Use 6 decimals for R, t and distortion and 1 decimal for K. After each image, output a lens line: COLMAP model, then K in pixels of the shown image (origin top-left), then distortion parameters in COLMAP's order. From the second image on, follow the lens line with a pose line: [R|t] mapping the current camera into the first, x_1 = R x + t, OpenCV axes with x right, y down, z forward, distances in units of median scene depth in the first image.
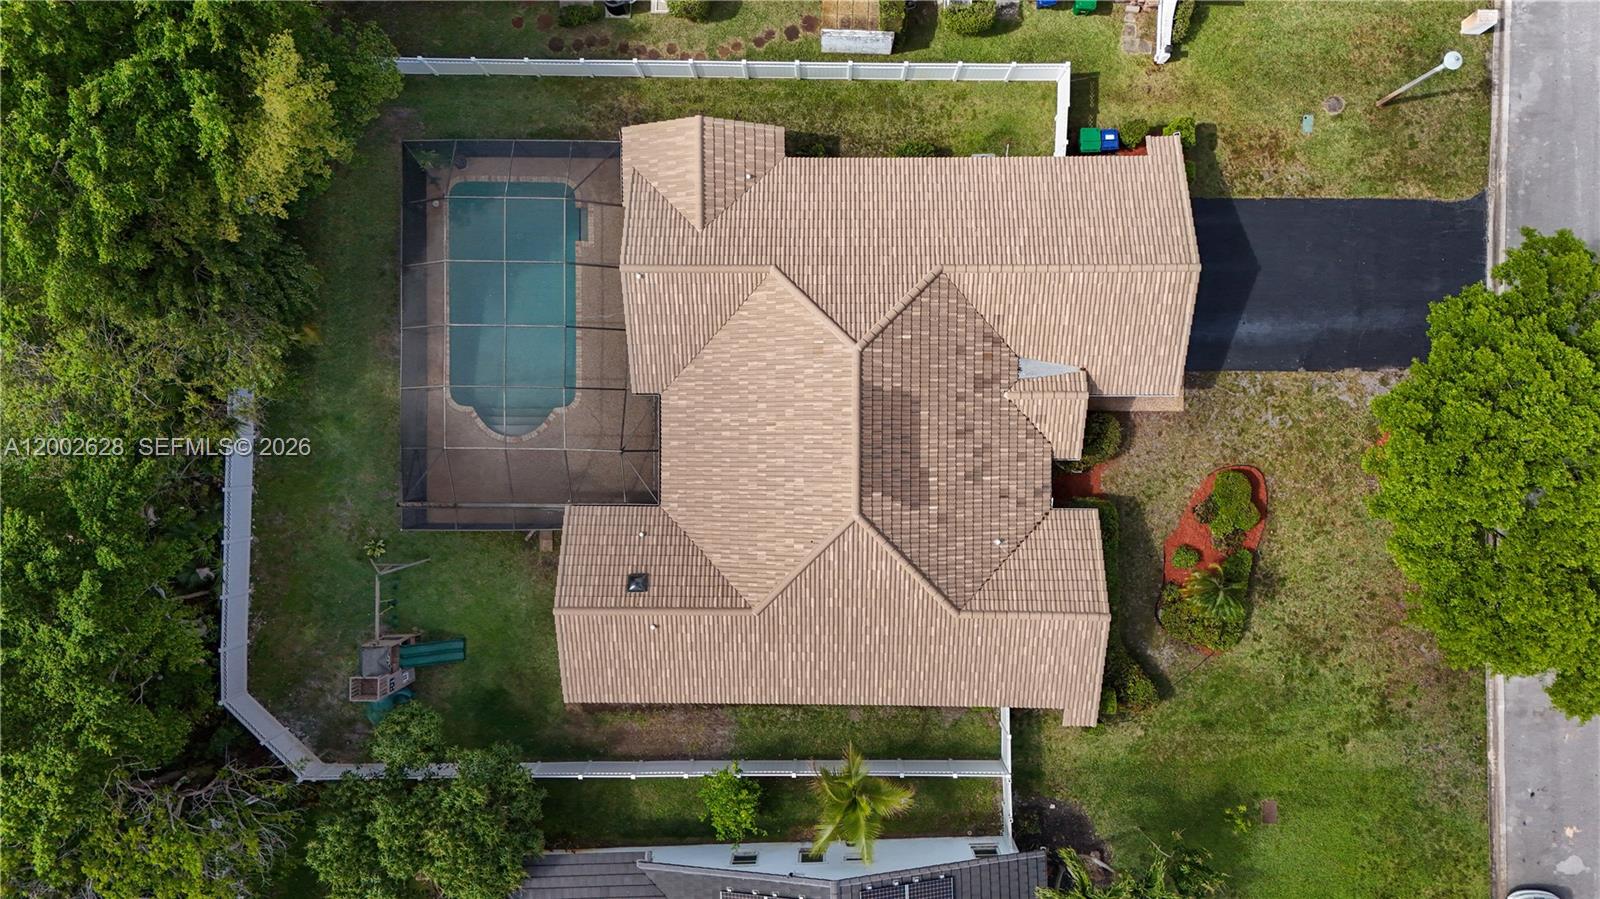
lens RADIAL K [[1201.7, 0, 800.0], [0, 1201.7, 449.5], [0, 0, 1]] dist [0.090968, -0.086159]
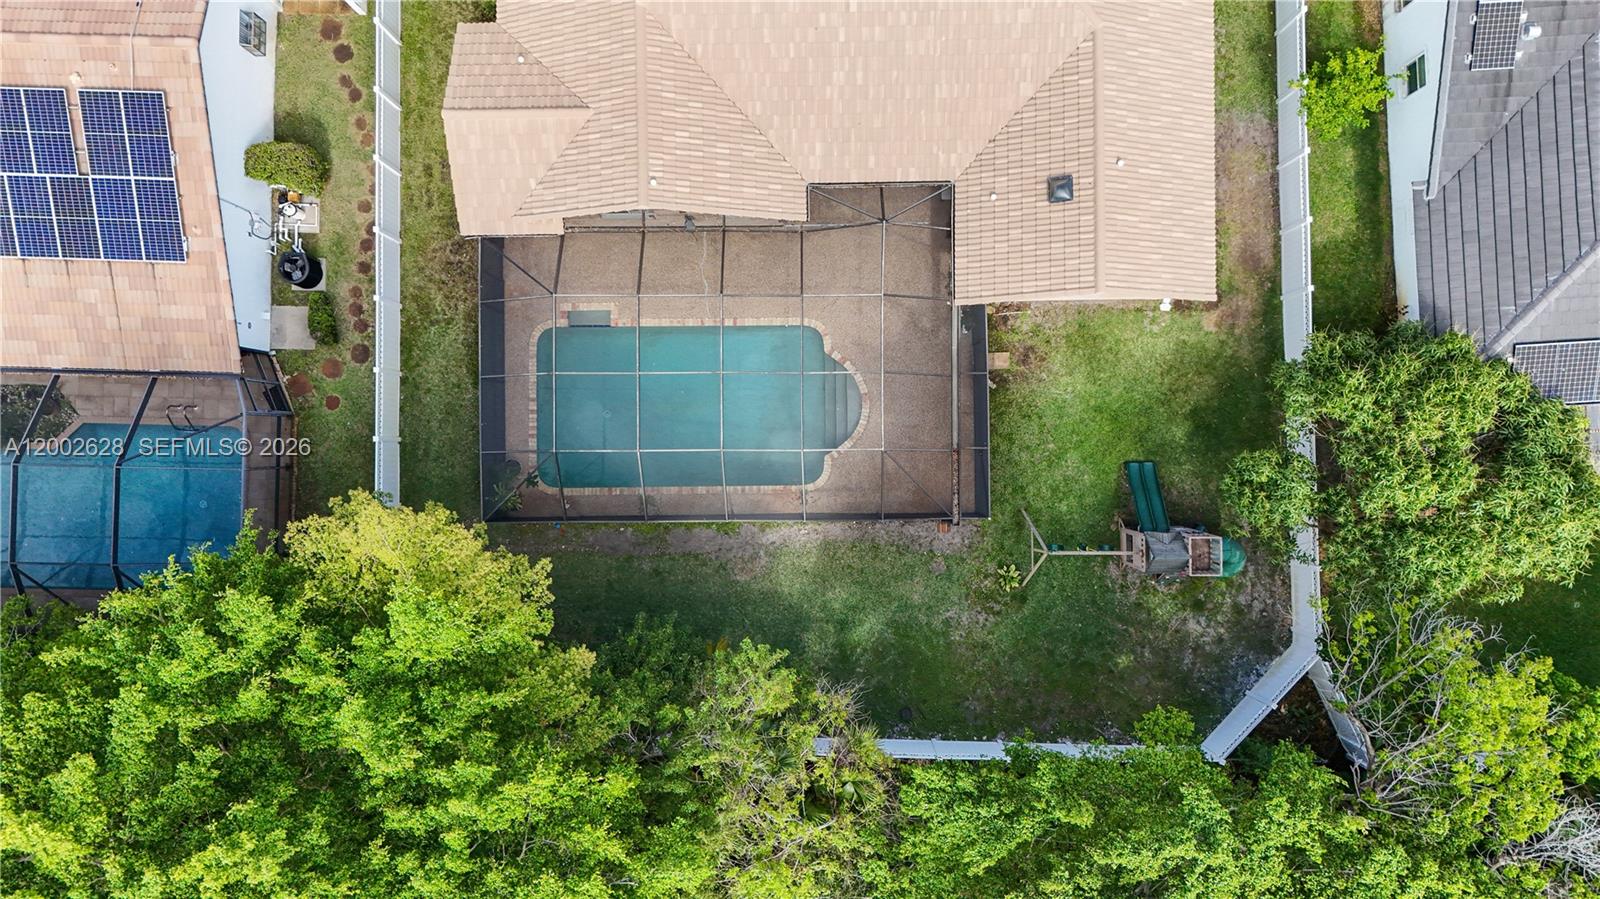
lens RADIAL K [[1175.2, 0, 800.7], [0, 1175.2, 453.9], [0, 0, 1]] dist [0.053137, -0.042955]
pose [[-0.013849, -0.999129, 0.039371, -0.300965], [0.999691, -0.014648, -0.020076, -0.035556], [0.020635, 0.039081, 0.999023, 0.248010]]
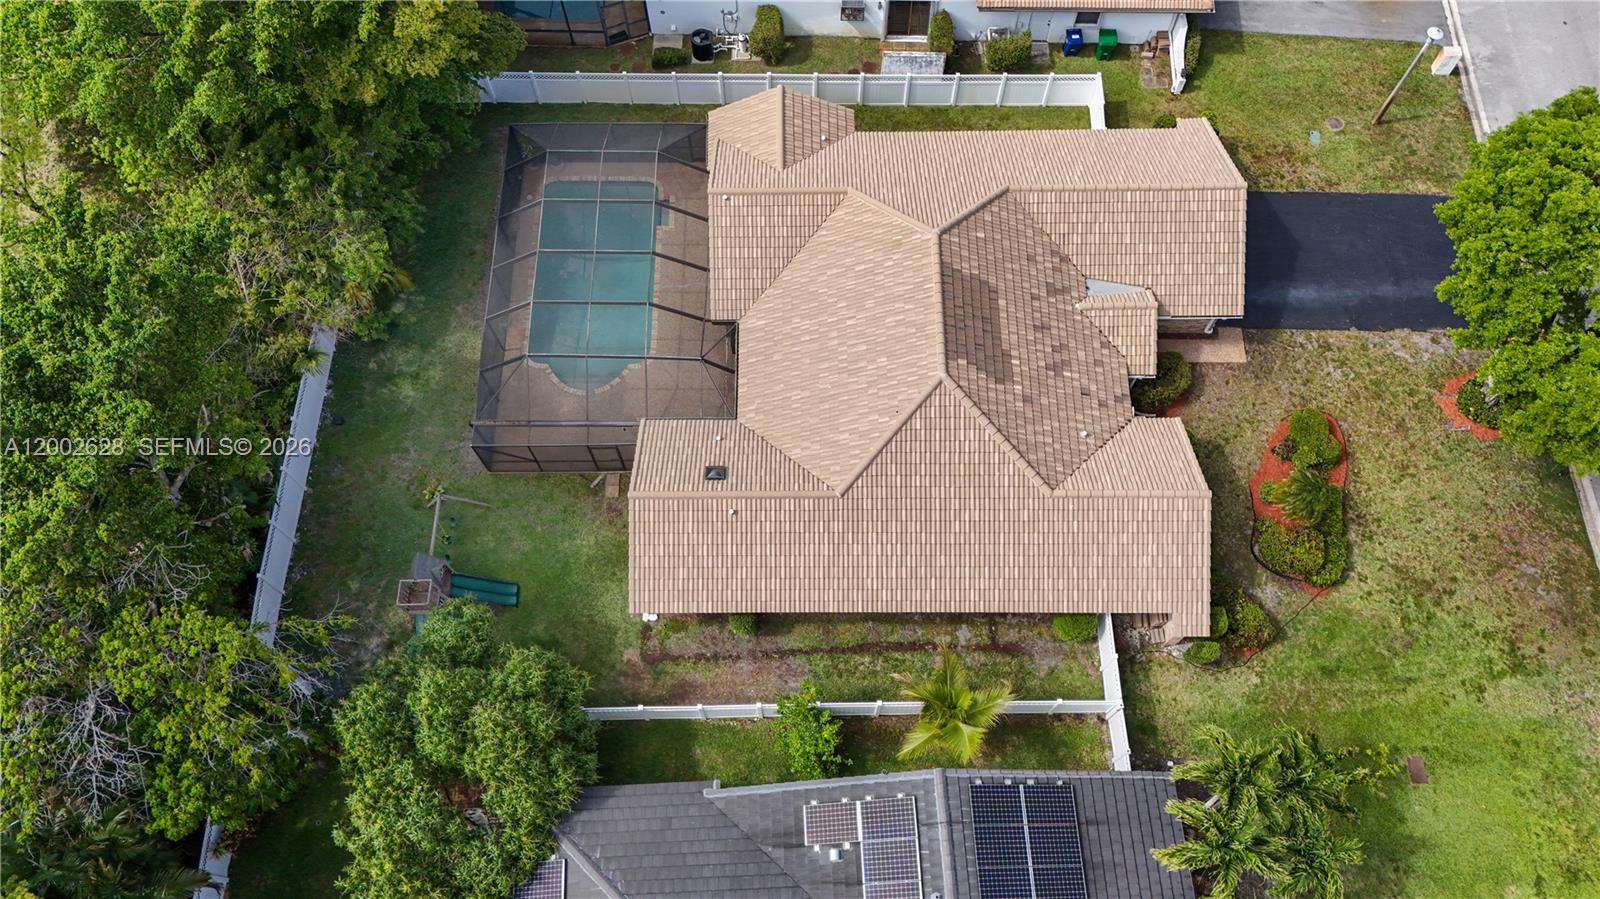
lens RADIAL K [[1175.5, 0, 806.5], [0, 1175.5, 446.4], [0, 0, 1]] dist [0.099062, -0.089779]
pose [[0.999776, 0.000445, 0.021175, -0.075400], [0.008318, 0.911211, -0.411857, 0.441731], [-0.019478, 0.411941, 0.911002, 0.122345]]
